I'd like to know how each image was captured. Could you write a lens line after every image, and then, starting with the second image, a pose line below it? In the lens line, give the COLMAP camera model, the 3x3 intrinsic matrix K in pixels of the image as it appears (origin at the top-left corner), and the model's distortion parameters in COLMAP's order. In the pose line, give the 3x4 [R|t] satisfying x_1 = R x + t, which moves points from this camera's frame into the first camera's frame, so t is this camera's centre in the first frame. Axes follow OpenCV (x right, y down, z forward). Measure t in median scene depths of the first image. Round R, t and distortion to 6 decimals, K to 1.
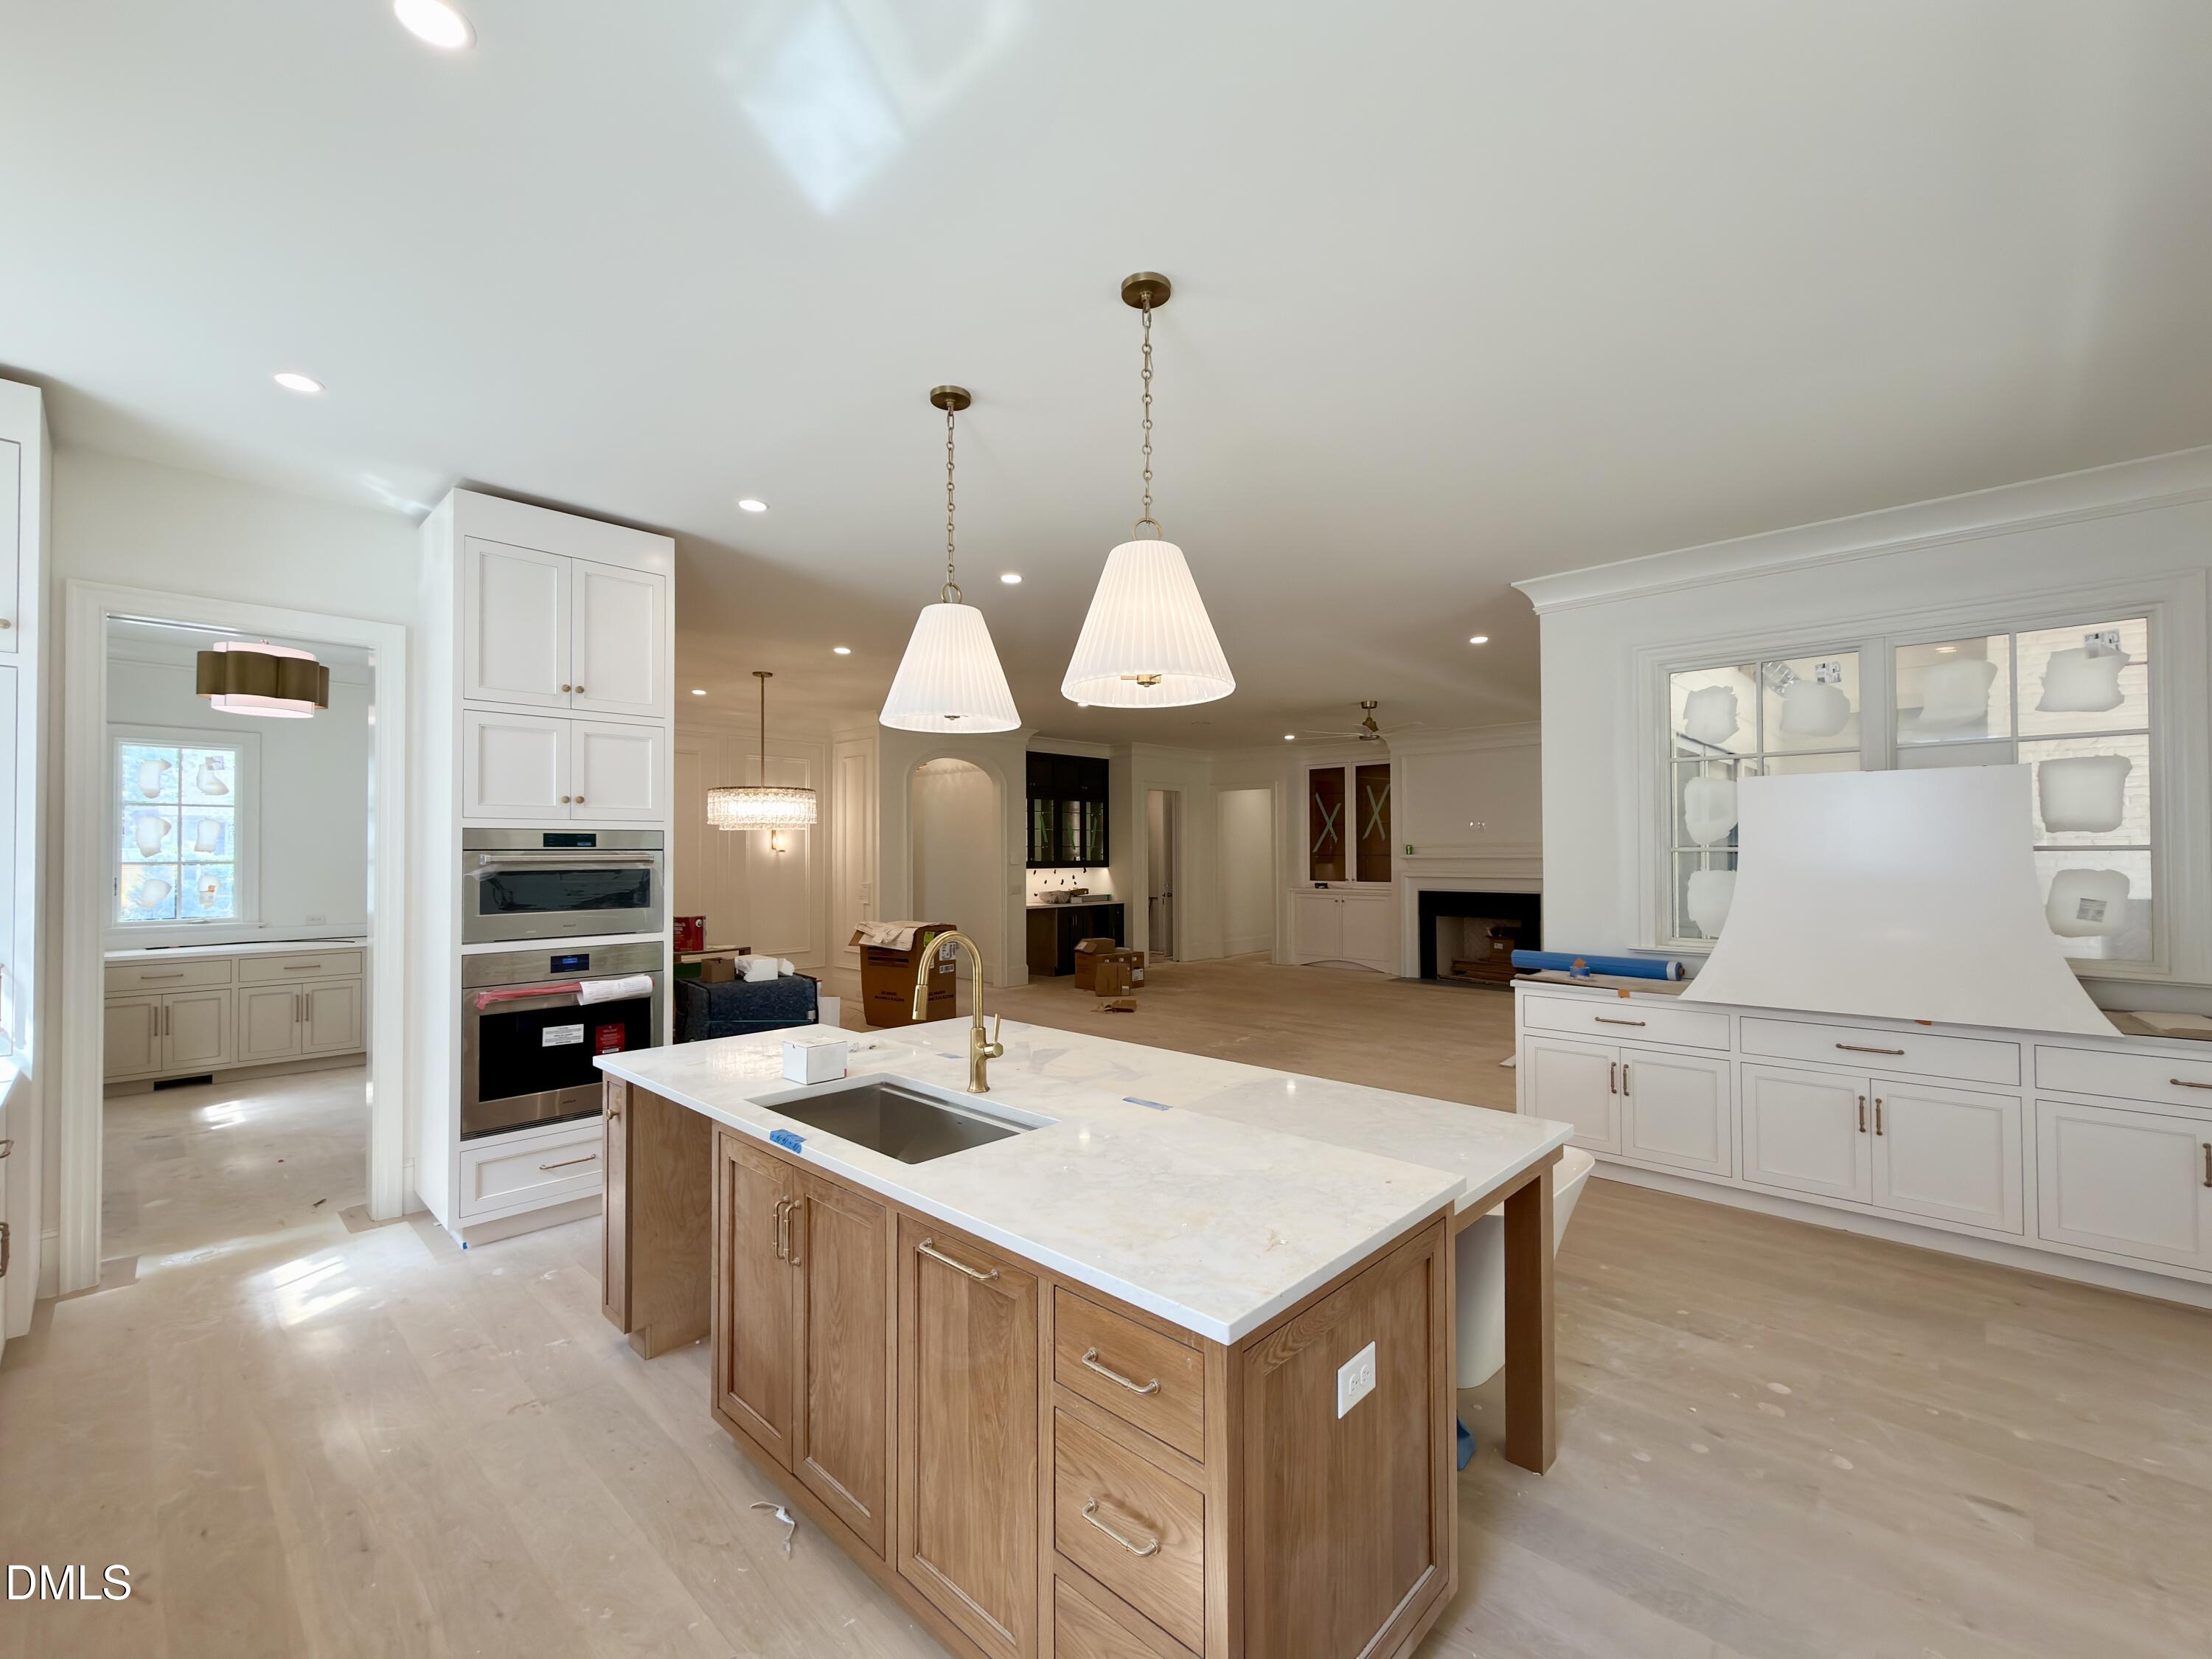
lens RADIAL K [[932.4, 0, 1105.4], [0, 932.4, 842.0], [0, 0, 1]] dist [-0.001296, -0.000277]
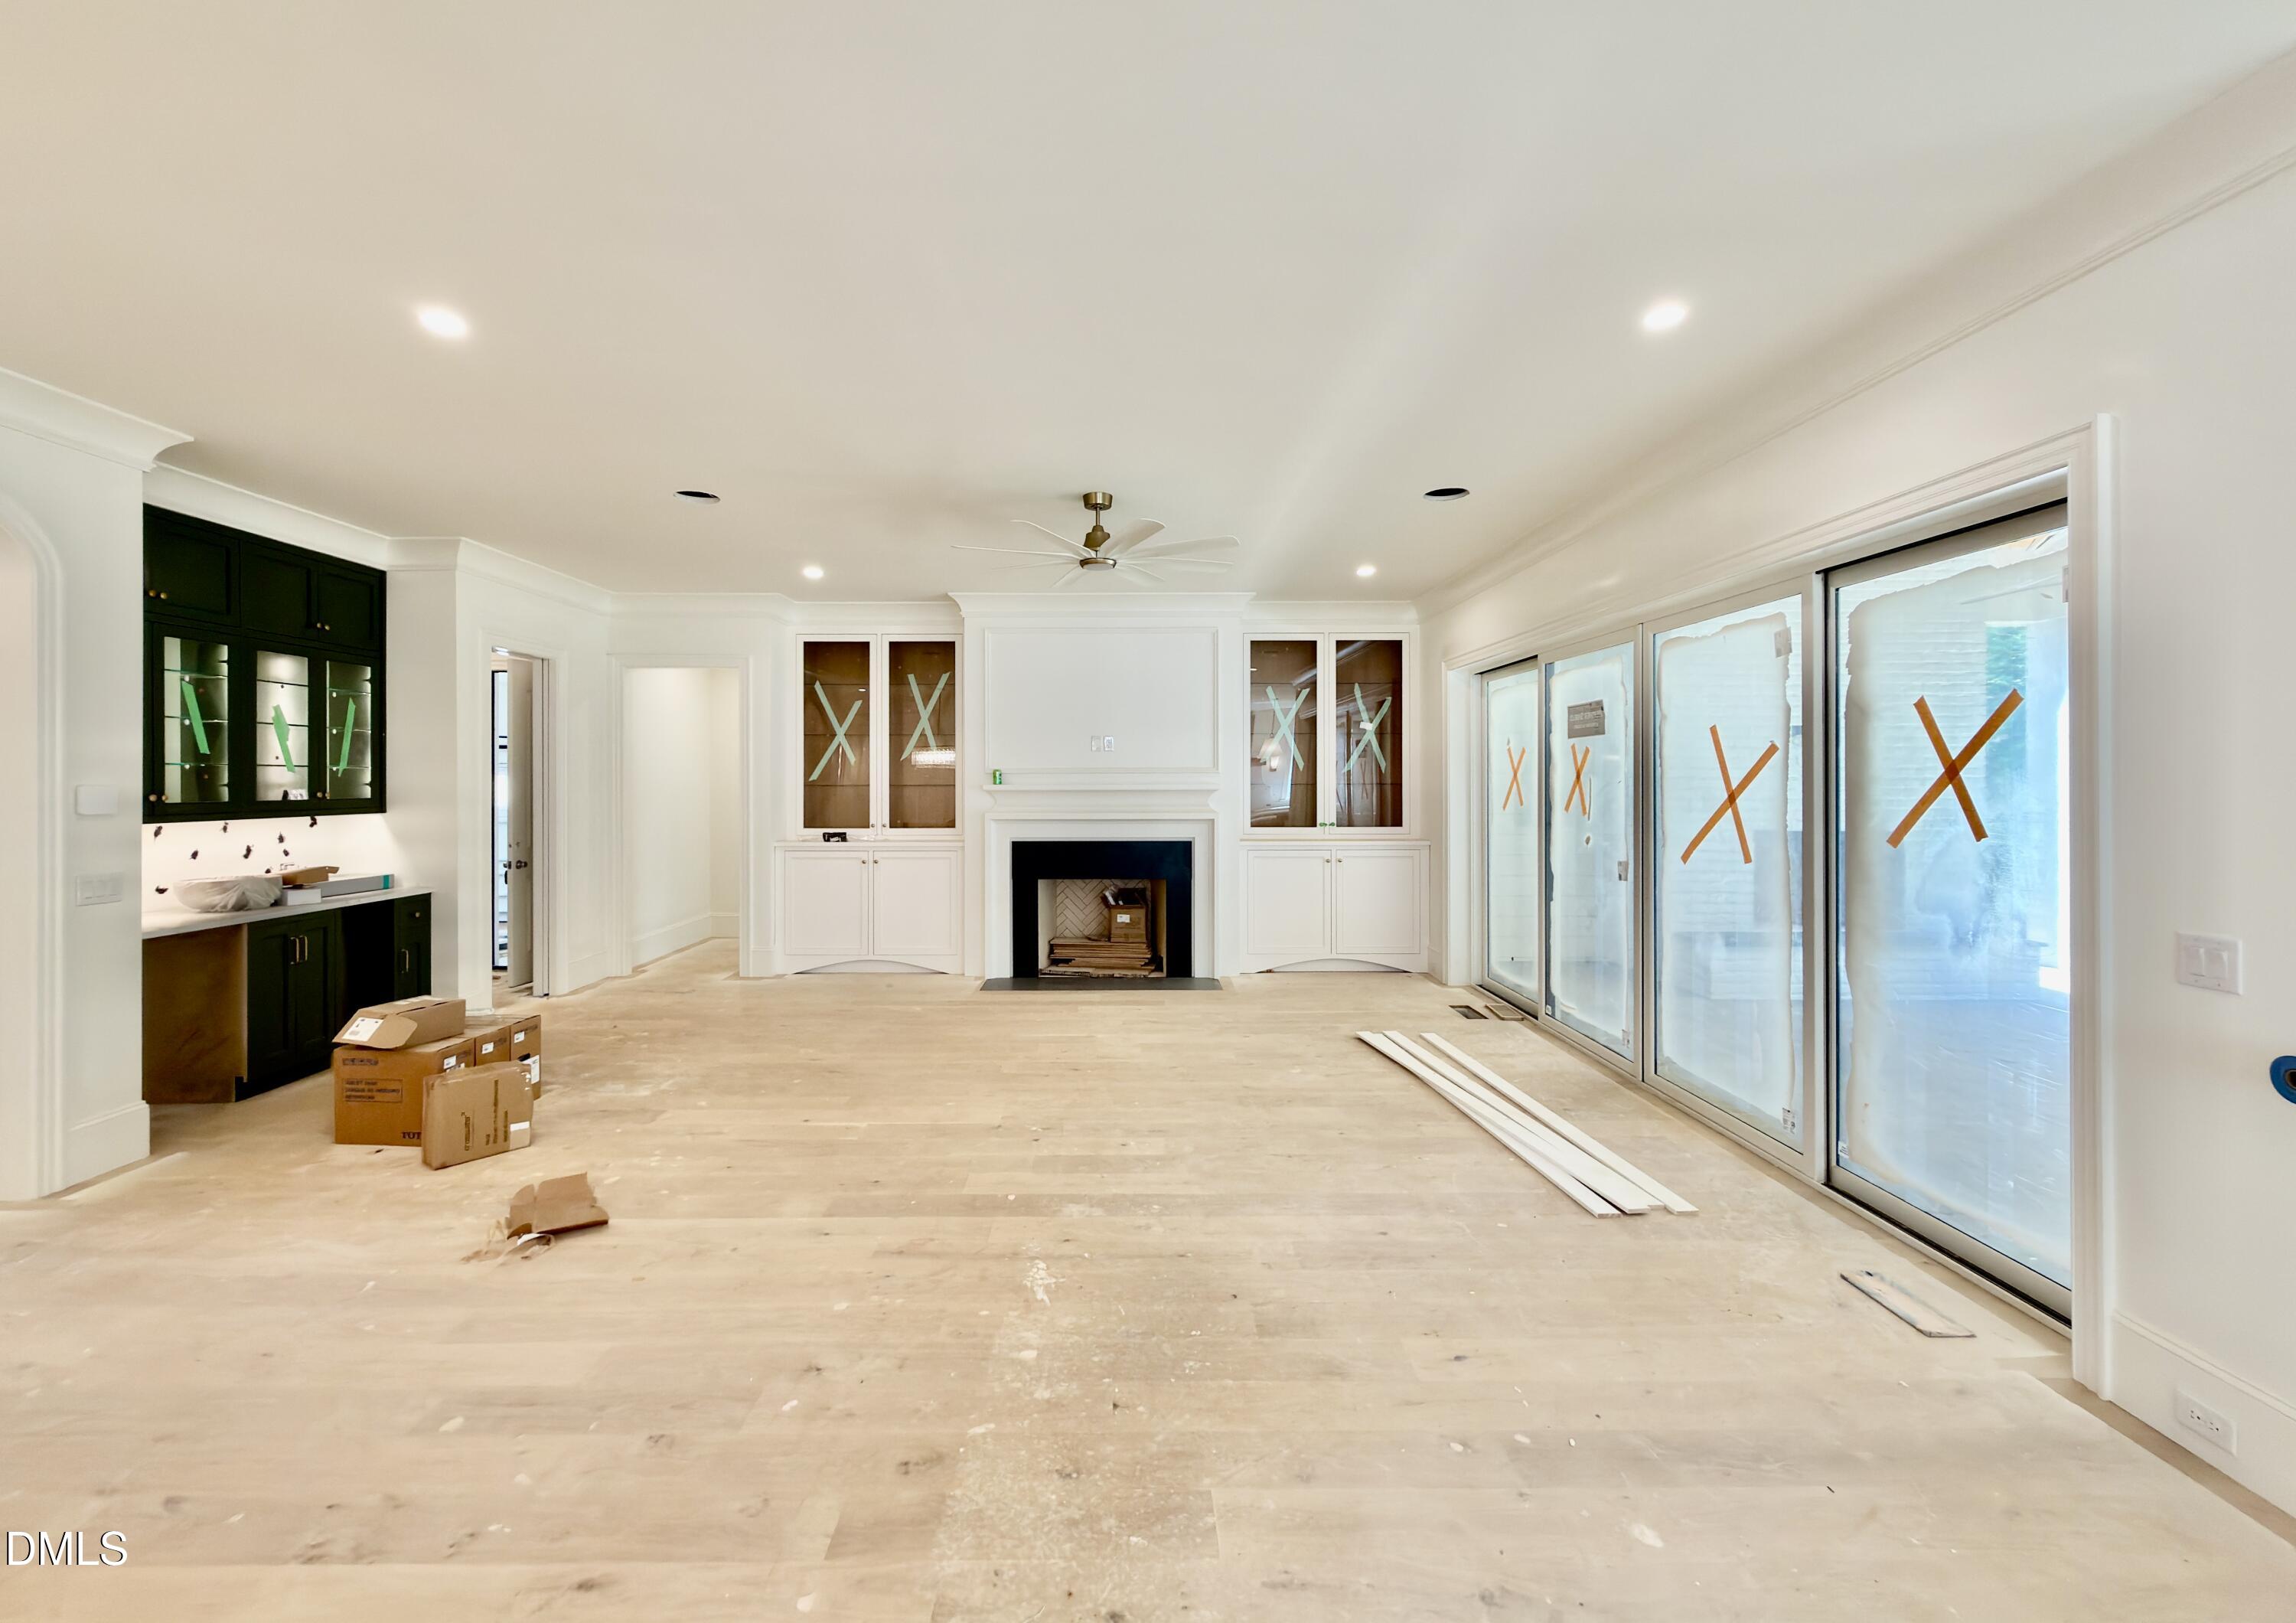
lens RADIAL K [[963.7, 0, 1117.4], [0, 963.7, 776.9], [0, 0, 1]] dist [0.000509, 0.000130]
pose [[0.727012, 0.004444, 0.686611, -0.065406], [-0.010046, 0.999941, 0.004165, 0.004622], [-0.686551, -0.009925, 0.727013, 0.472921]]
